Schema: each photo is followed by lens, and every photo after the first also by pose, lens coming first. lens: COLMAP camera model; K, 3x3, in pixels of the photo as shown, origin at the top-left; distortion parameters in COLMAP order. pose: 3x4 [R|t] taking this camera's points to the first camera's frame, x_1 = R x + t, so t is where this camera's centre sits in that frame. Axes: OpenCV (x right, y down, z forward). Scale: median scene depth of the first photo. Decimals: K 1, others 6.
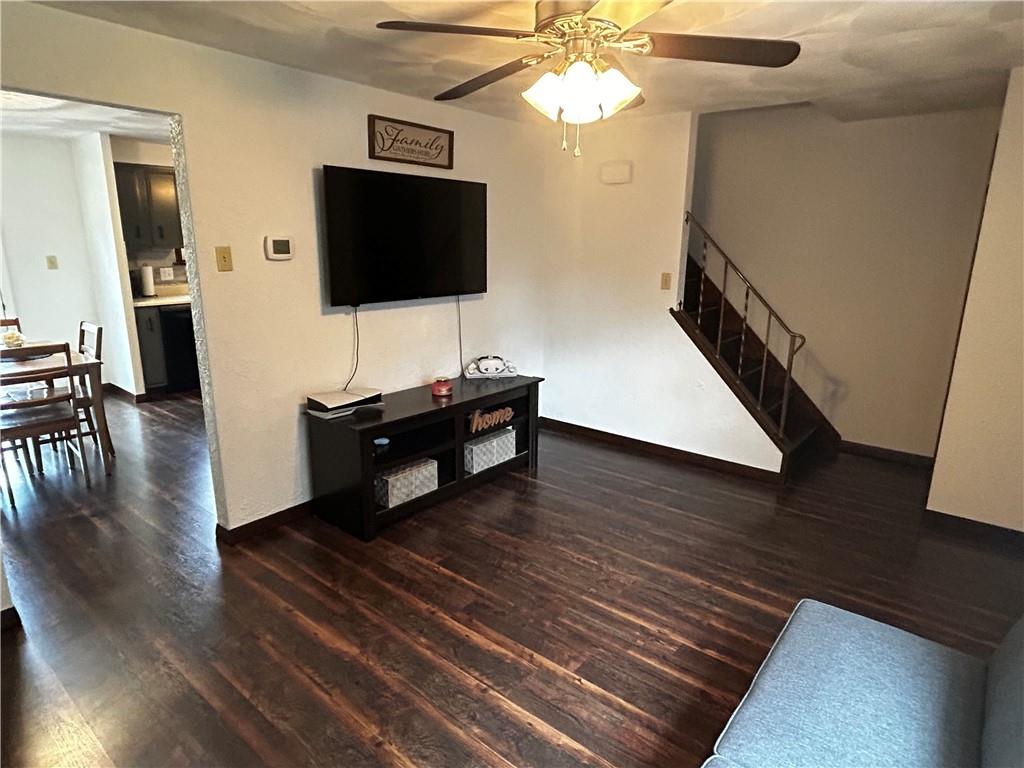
lens RADIAL K [[583.7, 0, 512.0], [0, 583.7, 384.0], [0, 0, 1]] dist [0.001342, -0.000605]
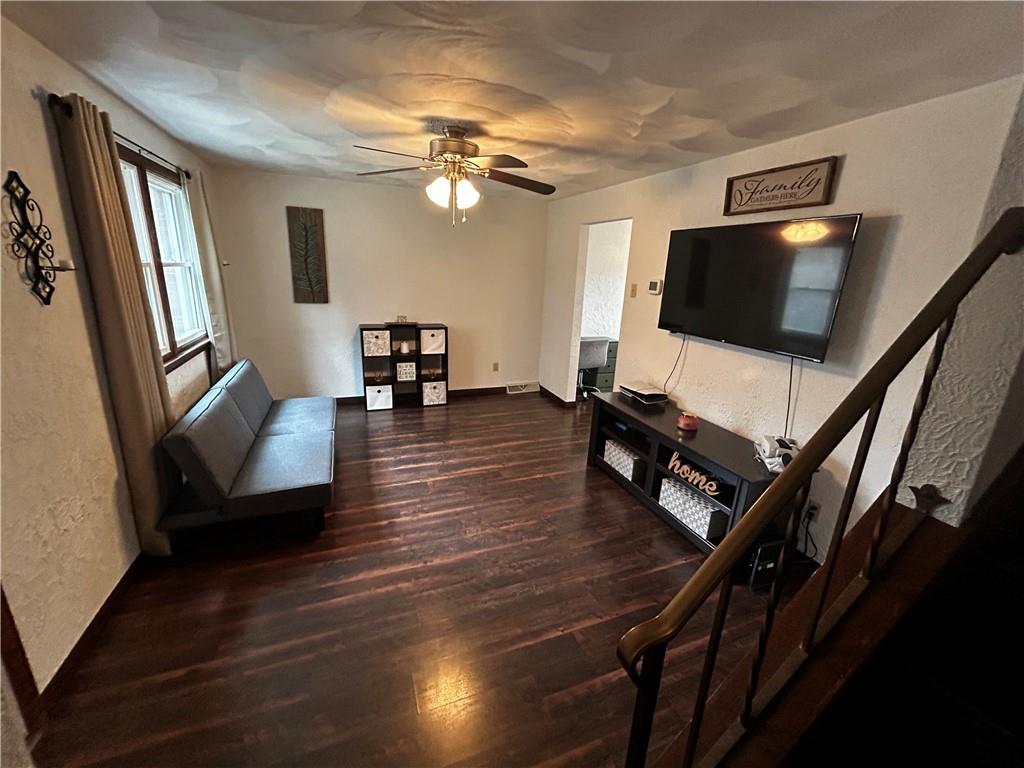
lens RADIAL K [[413.8, 0, 512.0], [0, 413.8, 384.0], [0, 0, 1]] dist [0.000744, -0.000005]
pose [[-0.480873, 0.202383, -0.853113, 0.904852], [-0.265792, 0.893564, 0.361798, -0.331251], [0.835533, 0.400730, -0.375899, 1.328881]]
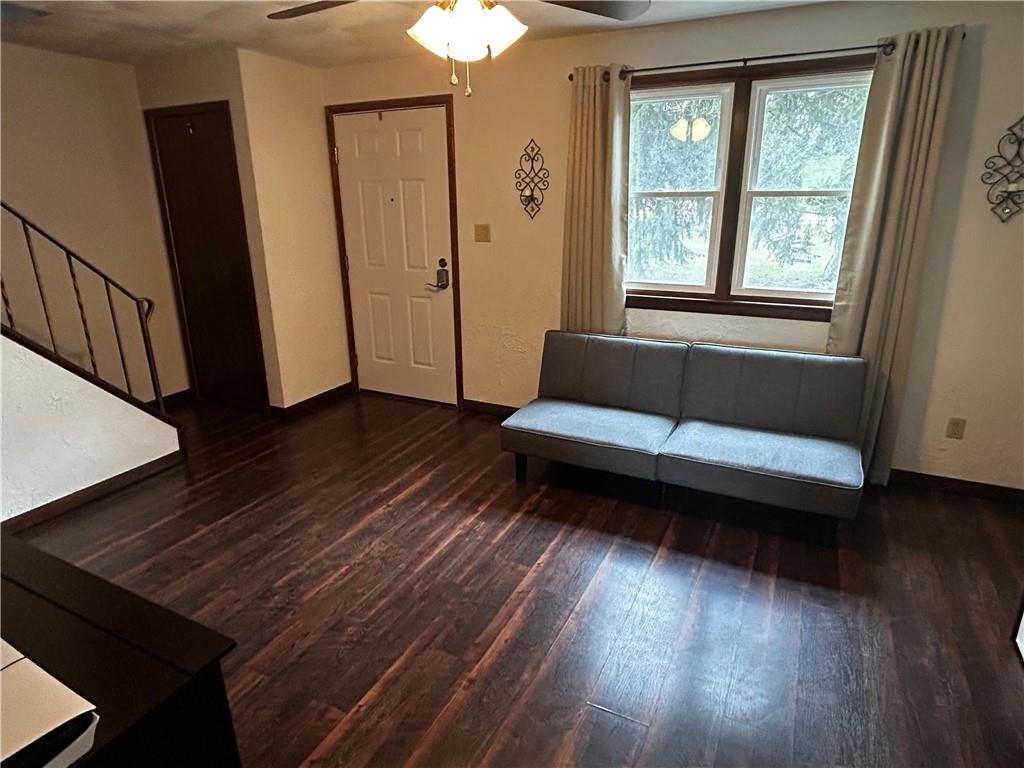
lens RADIAL K [[607.9, 0, 508.4], [0, 607.9, 364.9], [0, 0, 1]] dist [-0.021337, -0.000550]
pose [[-0.215559, -0.271220, 0.938069, -0.710734], [0.244555, 0.915044, 0.320759, -0.206194], [-0.945371, 0.298552, -0.130918, 0.865963]]
